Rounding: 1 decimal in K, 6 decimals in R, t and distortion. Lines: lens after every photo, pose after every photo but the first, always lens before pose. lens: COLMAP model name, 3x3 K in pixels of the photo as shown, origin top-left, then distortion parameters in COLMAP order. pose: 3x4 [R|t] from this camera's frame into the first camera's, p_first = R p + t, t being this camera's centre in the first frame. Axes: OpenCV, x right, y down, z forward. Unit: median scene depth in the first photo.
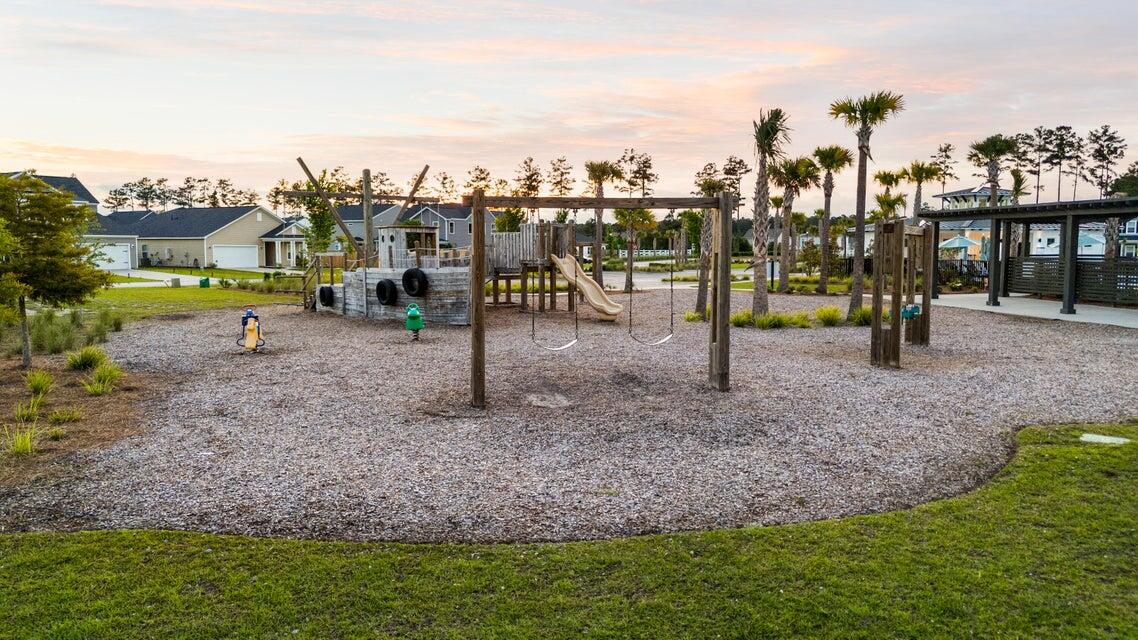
lens RADIAL K [[807.5, 0, 569.0], [0, 807.5, 320.0], [0, 0, 1]] dist [0.061357, -0.068320]
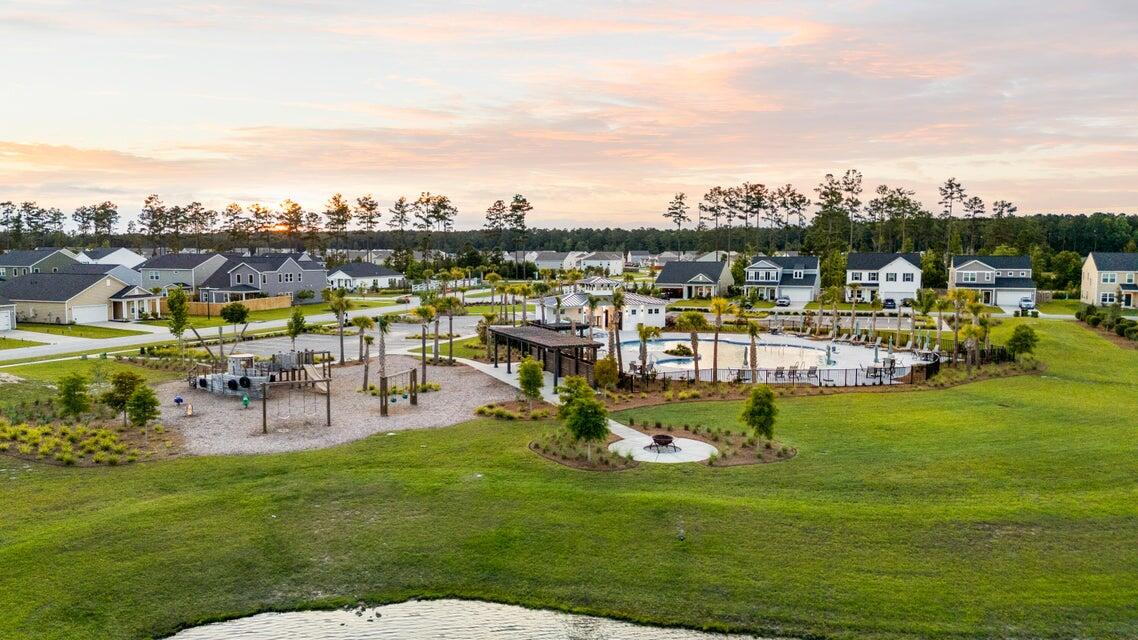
lens RADIAL K [[796.5, 0, 560.1], [0, 796.5, 335.6], [0, 0, 1]] dist [0.018030, -0.001890]
pose [[0.979209, -0.020465, 0.201817, 0.029900], [0.016925, 0.999671, 0.019253, -0.024031], [-0.202145, -0.015437, 0.979234, -0.178818]]
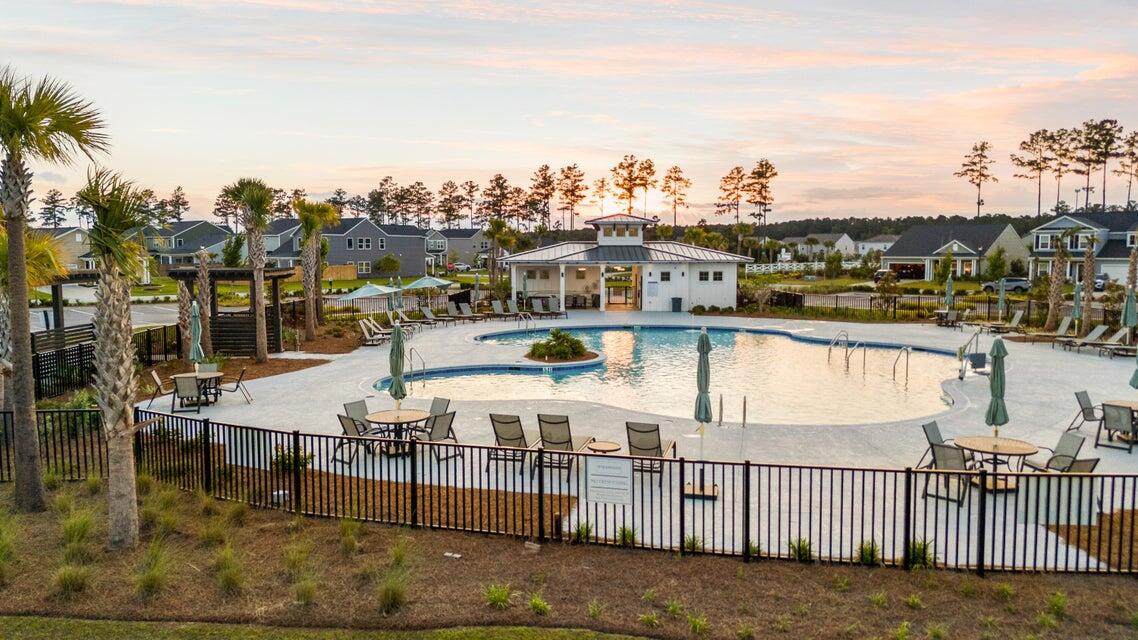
lens RADIAL K [[807.5, 0, 569.0], [0, 807.5, 320.0], [0, 0, 1]] dist [0.061357, -0.068320]
pose [[0.982749, 0.015057, -0.184332, 0.194713], [-0.015199, 0.999884, 0.000639, -0.013581], [0.184321, 0.002173, 0.982864, 0.032720]]
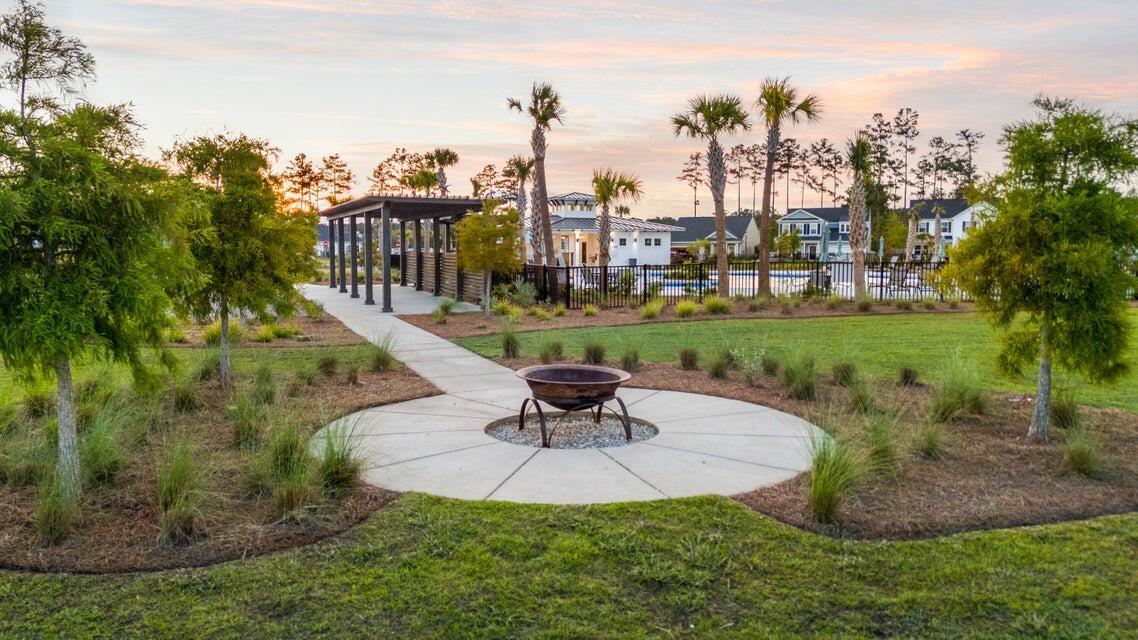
lens RADIAL K [[807.5, 0, 569.0], [0, 807.5, 320.0], [0, 0, 1]] dist [0.061357, -0.068320]
pose [[0.981016, -0.016657, 0.193212, 0.088240], [0.016692, 0.999860, 0.001446, 0.003601], [-0.193209, 0.001806, 0.981156, -0.026708]]
